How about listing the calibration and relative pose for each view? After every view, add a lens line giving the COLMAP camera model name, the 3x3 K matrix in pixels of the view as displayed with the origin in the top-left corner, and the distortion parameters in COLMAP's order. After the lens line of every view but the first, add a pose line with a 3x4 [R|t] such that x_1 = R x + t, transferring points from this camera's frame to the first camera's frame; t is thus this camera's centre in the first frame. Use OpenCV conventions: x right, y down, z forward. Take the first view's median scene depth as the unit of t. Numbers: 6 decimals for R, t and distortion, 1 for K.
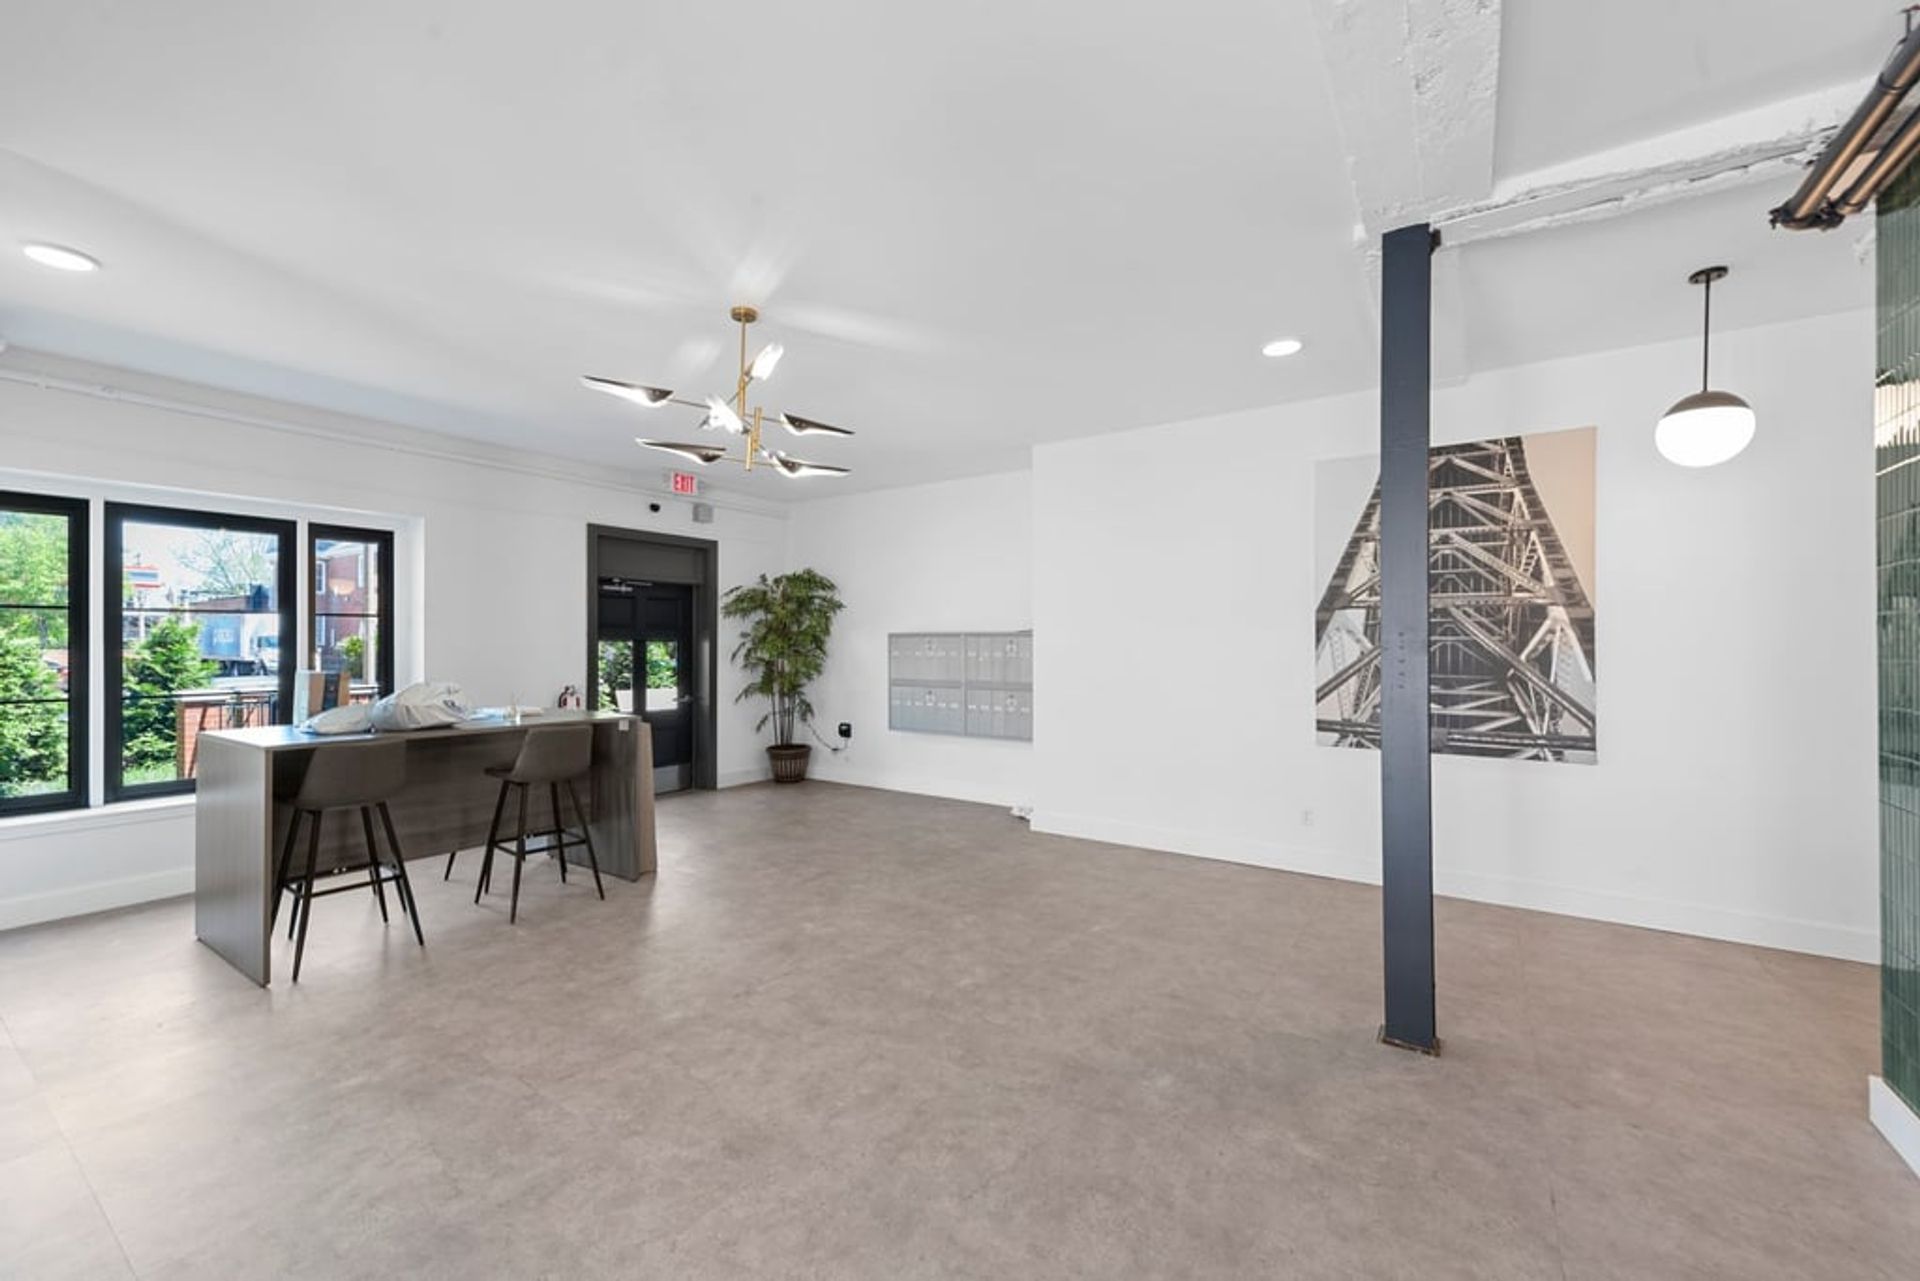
lens RADIAL K [[757.5, 0, 960.0], [0, 757.5, 640.5], [0, 0, 1]] dist [-0.014495, 0.000090]
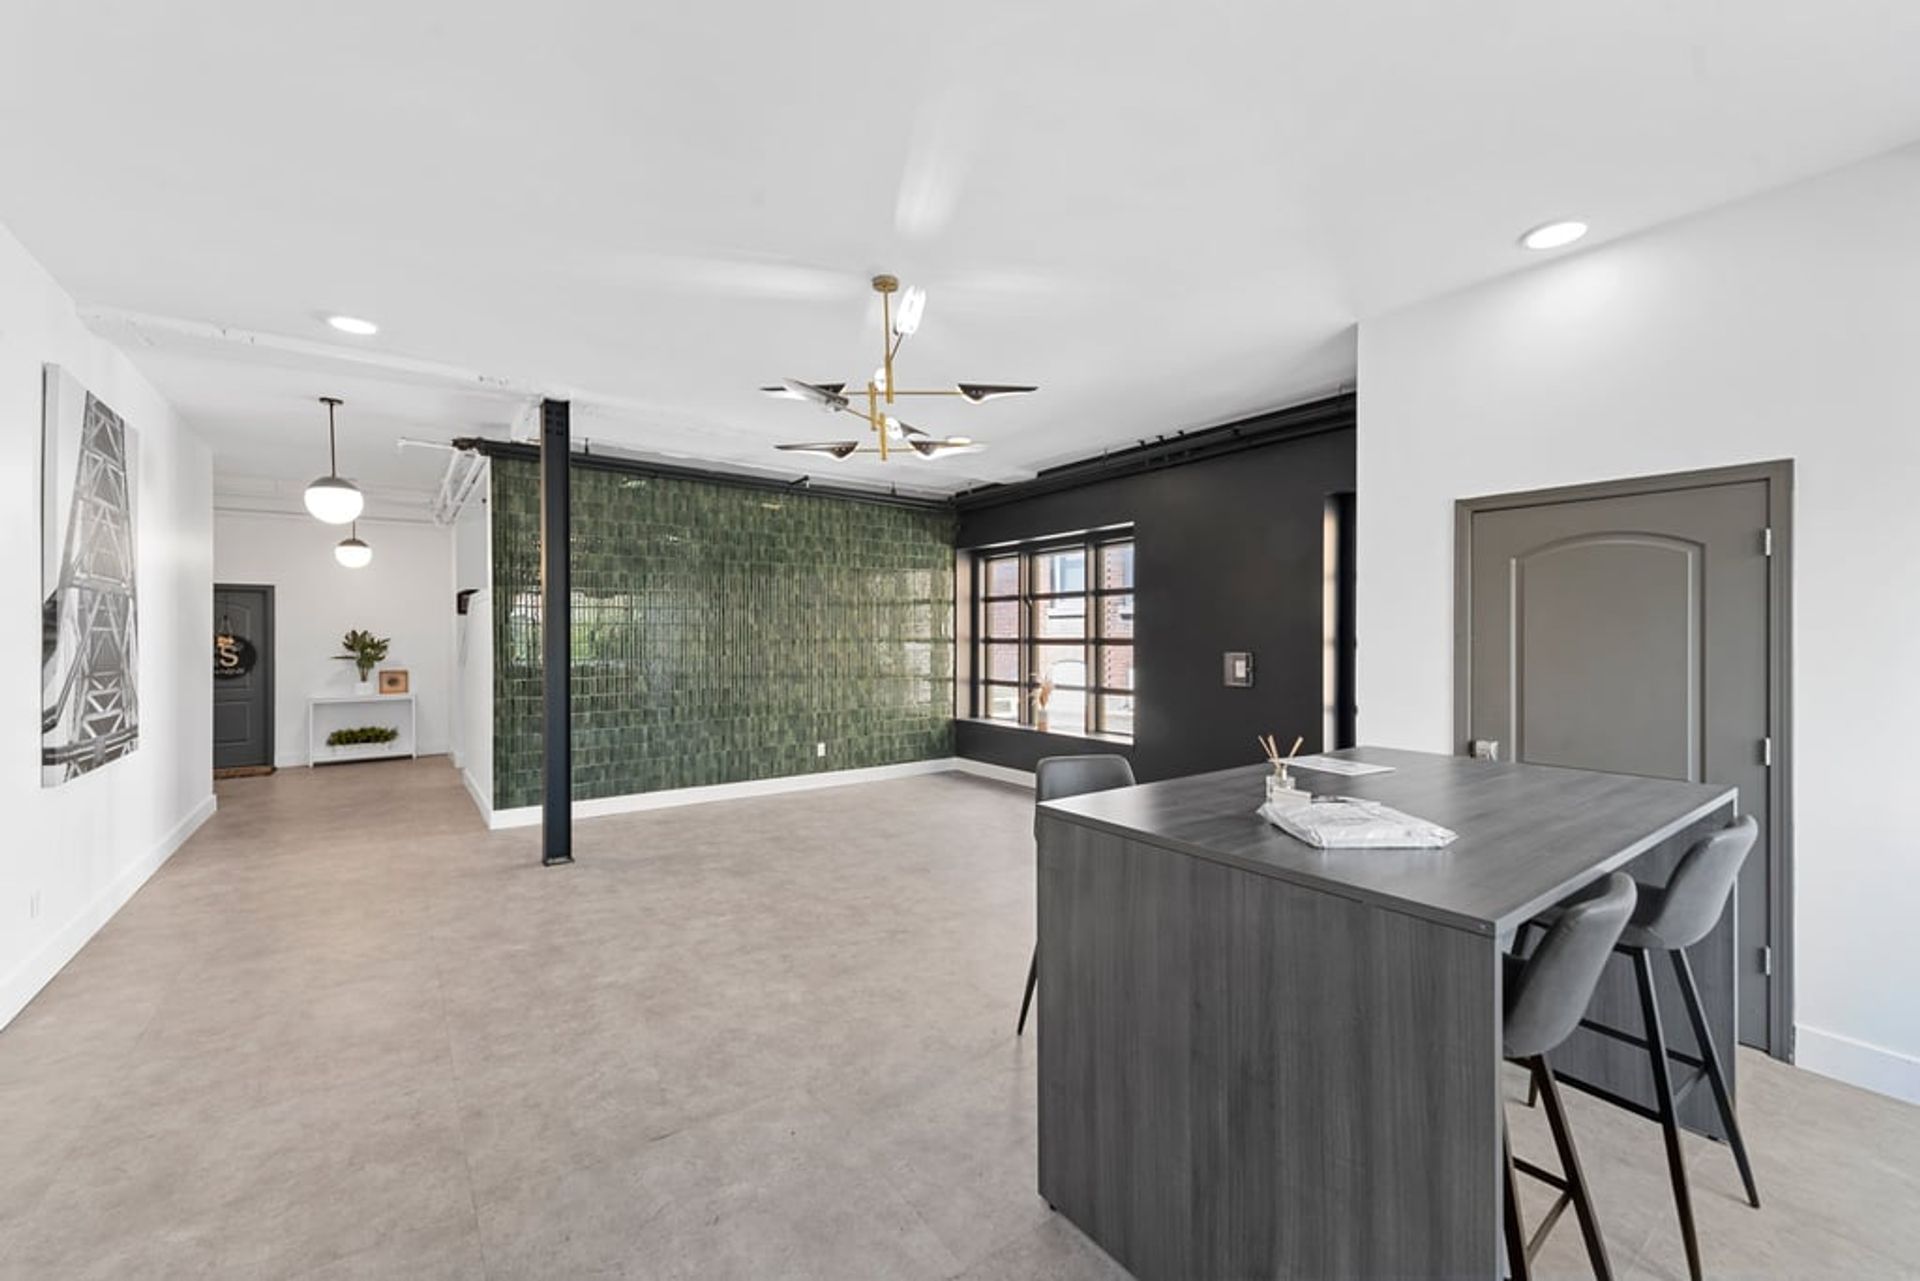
lens RADIAL K [[757.5, 0, 960.0], [0, 757.5, 640.5], [0, 0, 1]] dist [-0.014495, 0.000090]
pose [[-0.944212, -0.000571, 0.329337, -0.674453], [-0.000870, 0.999999, -0.000760, 0.012729], [-0.329337, -0.001004, -0.944212, 1.835249]]
